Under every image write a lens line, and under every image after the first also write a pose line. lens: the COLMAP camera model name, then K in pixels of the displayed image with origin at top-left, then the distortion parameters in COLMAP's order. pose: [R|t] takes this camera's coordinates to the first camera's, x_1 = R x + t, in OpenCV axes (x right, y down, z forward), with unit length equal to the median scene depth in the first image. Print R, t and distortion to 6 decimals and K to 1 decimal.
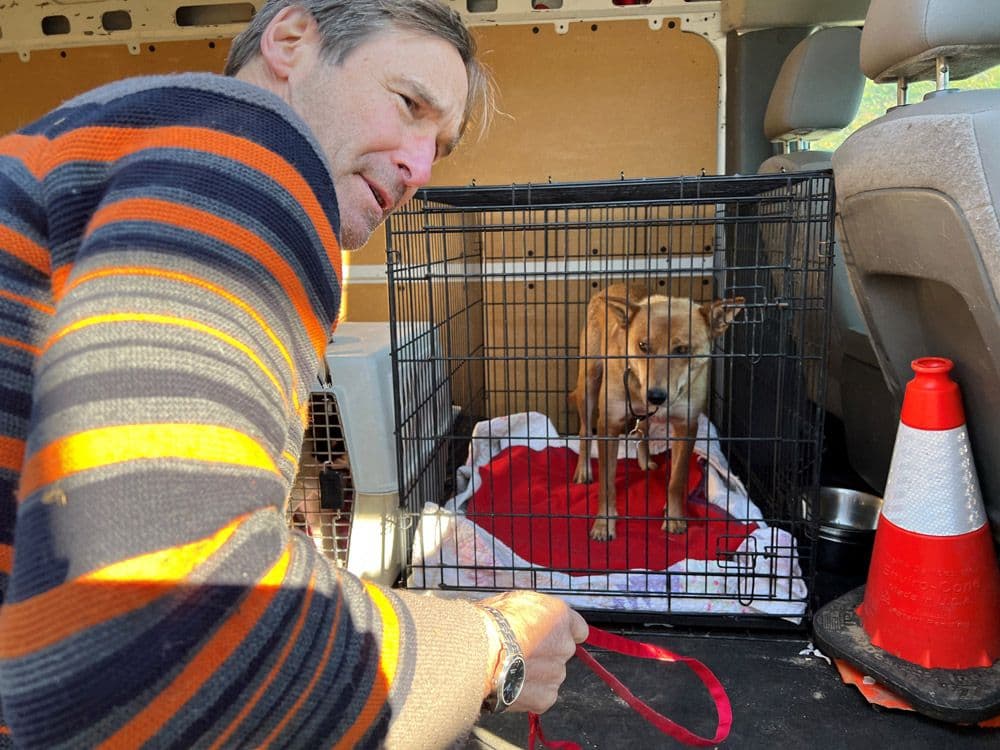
lens RADIAL K [[732.6, 0, 500.0], [0, 732.6, 375.0], [0, 0, 1]] dist [0.005064, -0.000115]
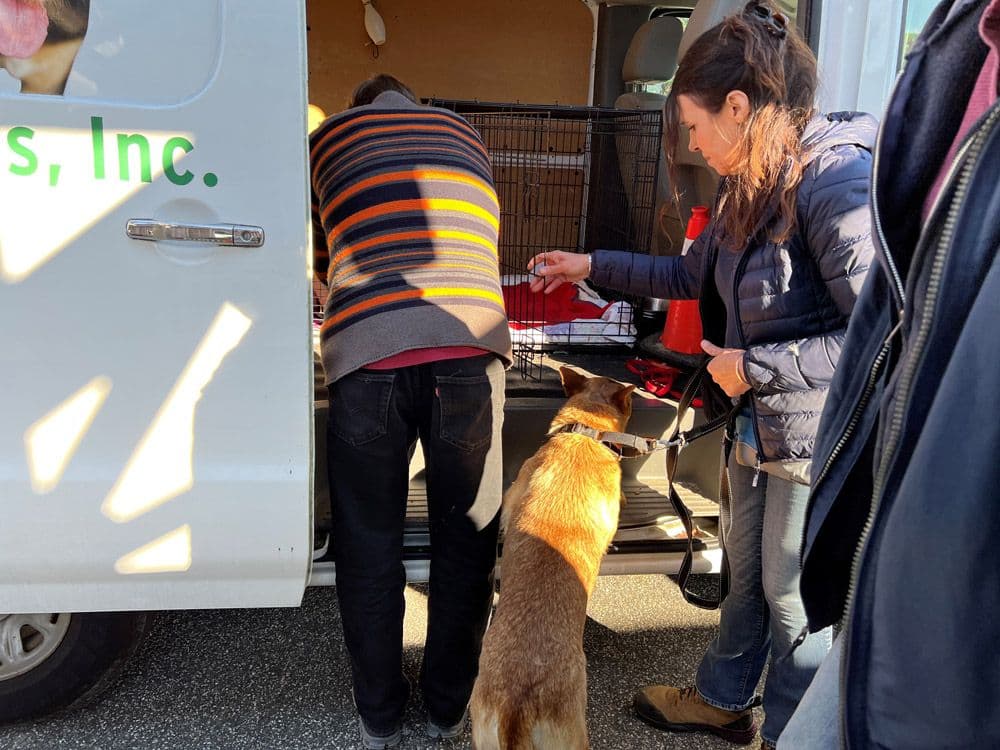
lens RADIAL K [[803.6, 0, 500.0], [0, 803.6, 375.0], [0, 0, 1]] dist [-0.001694, -0.002097]
pose [[0.968645, 0.014199, 0.248044, -0.354852], [-0.038241, 0.994989, 0.092378, 0.176556], [-0.245490, -0.098967, 0.964334, -0.751586]]
